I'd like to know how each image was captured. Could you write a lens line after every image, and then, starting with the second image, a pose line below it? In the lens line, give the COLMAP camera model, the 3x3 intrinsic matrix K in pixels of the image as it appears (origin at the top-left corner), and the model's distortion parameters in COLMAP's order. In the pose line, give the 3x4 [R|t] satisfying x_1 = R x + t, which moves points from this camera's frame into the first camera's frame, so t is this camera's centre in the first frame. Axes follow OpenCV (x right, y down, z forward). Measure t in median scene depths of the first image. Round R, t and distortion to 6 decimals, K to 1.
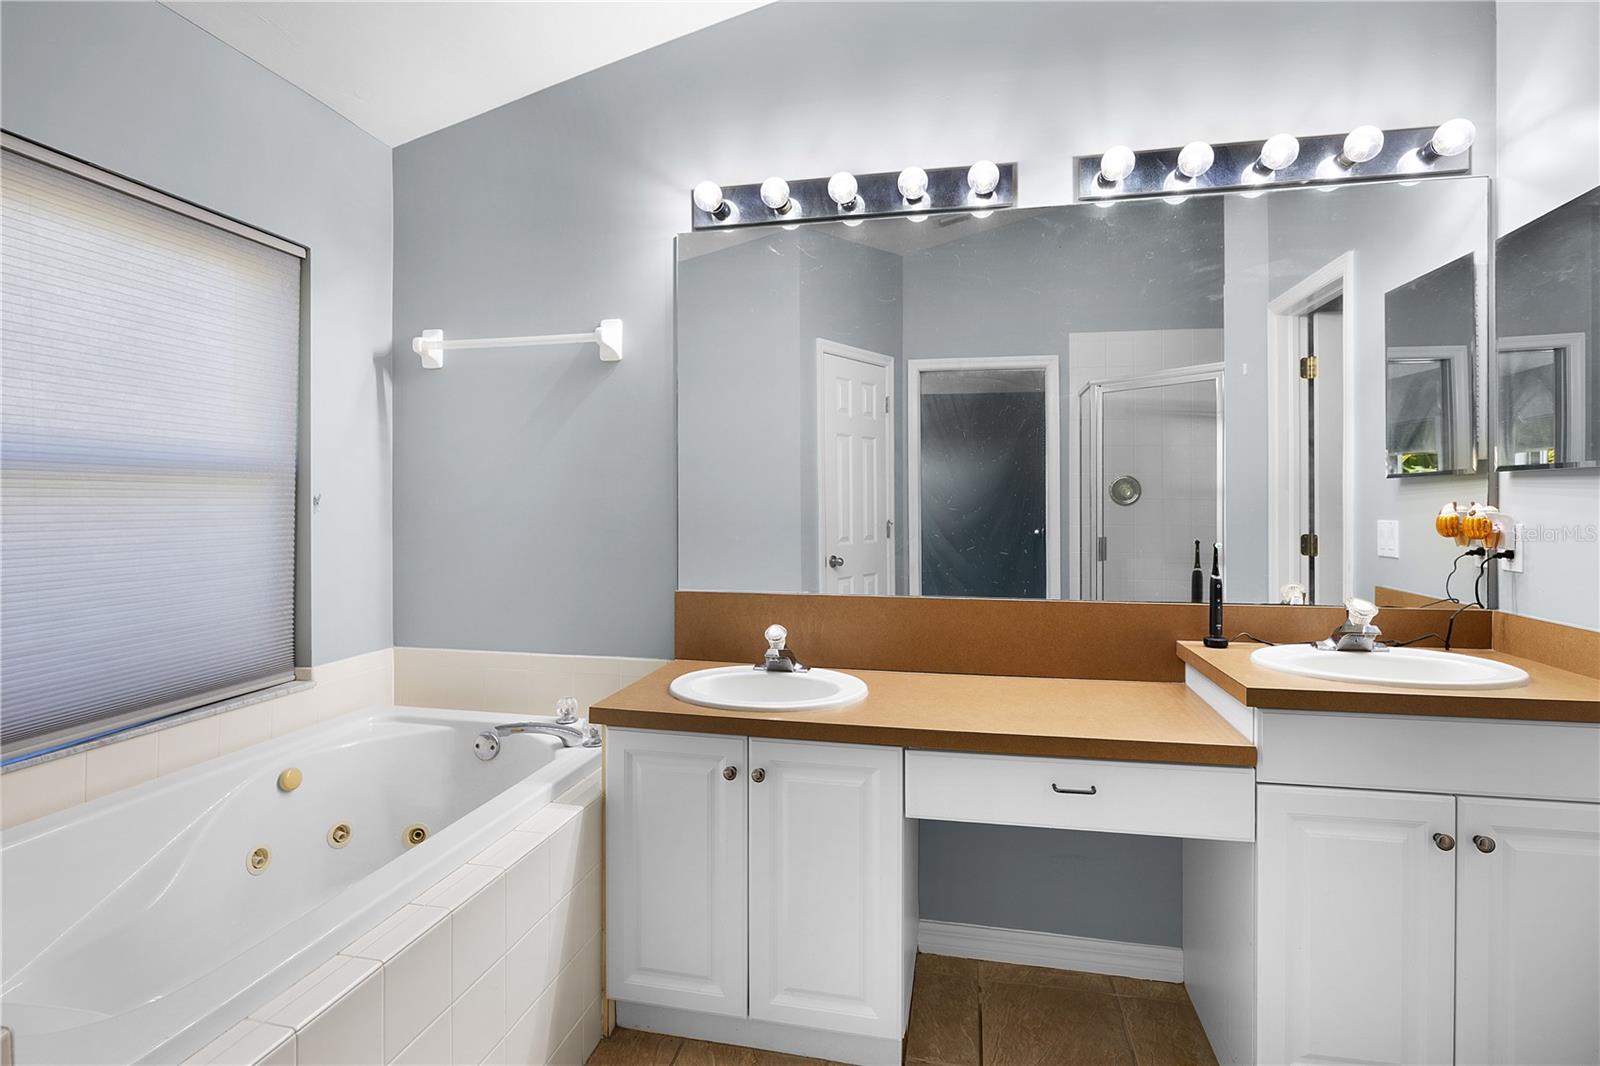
lens RADIAL K [[789.0, 0, 800.2], [0, 789.0, 508.1], [0, 0, 1]] dist [-0.012473, 0.000395]
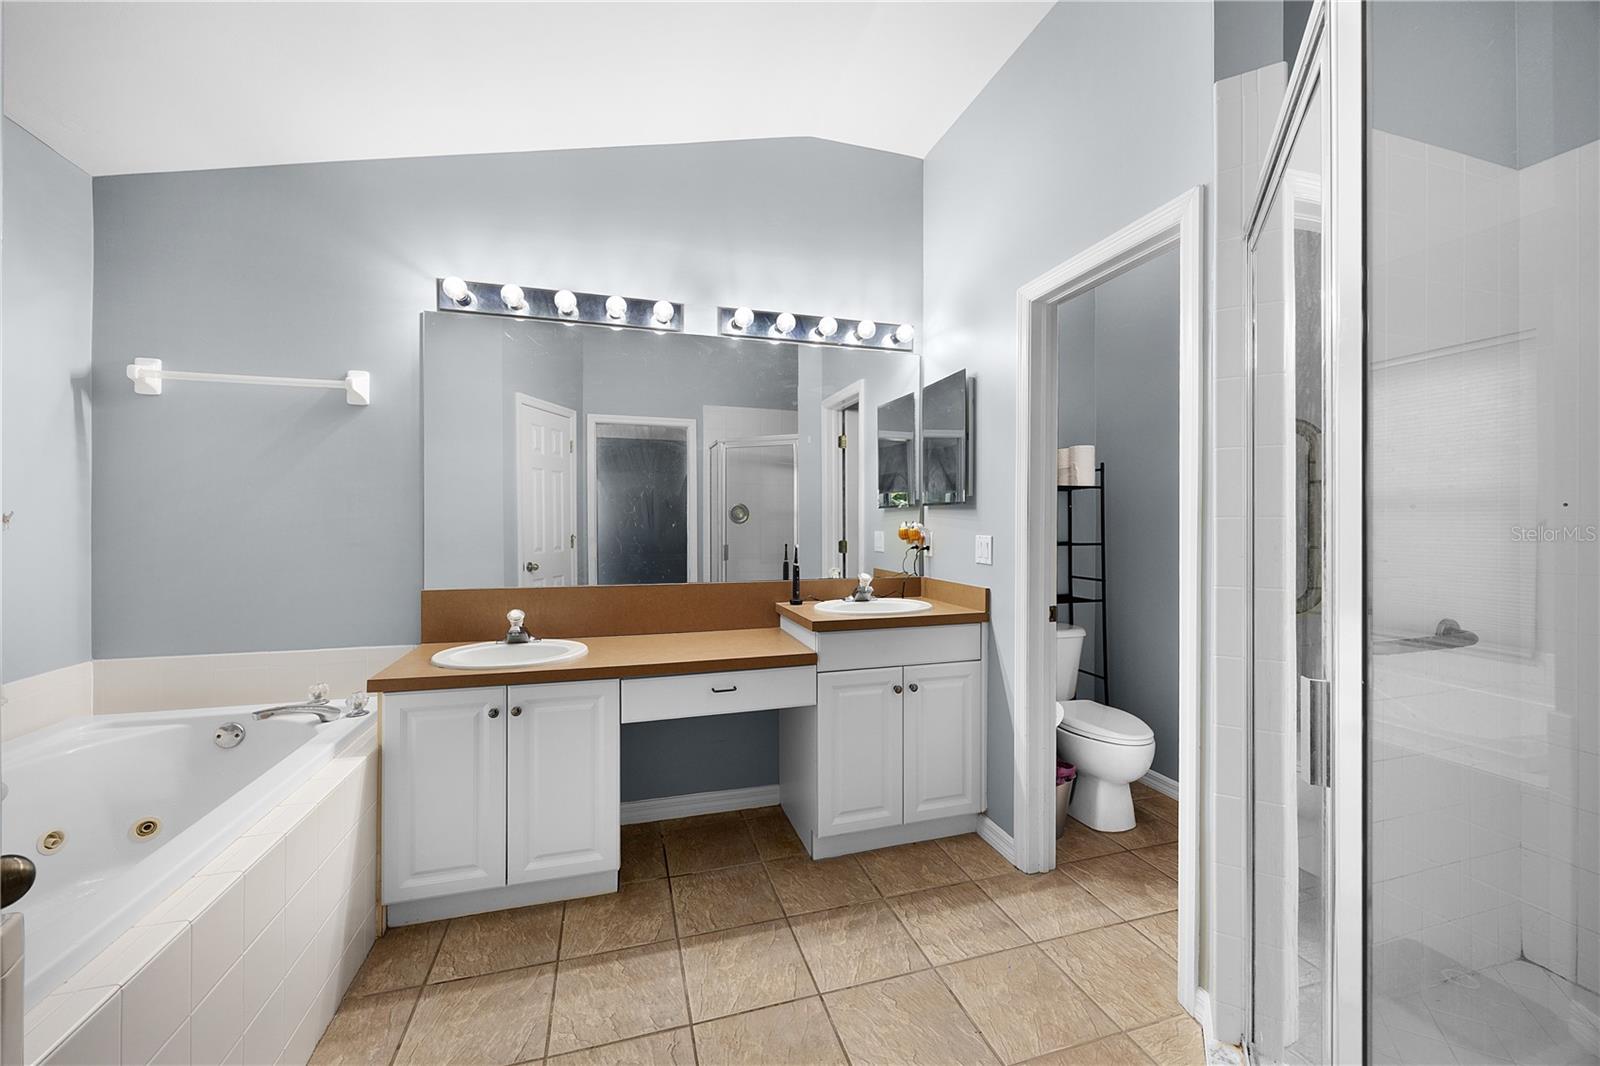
lens RADIAL K [[603.7, 0, 802.1], [0, 603.7, 520.2], [0, 0, 1]] dist [-0.015490, -0.000043]
pose [[0.875282, 0.002683, 0.483605, -0.097576], [0.001496, 0.999965, -0.008256, 0.000809], [-0.483610, 0.007950, 0.875248, -0.162623]]
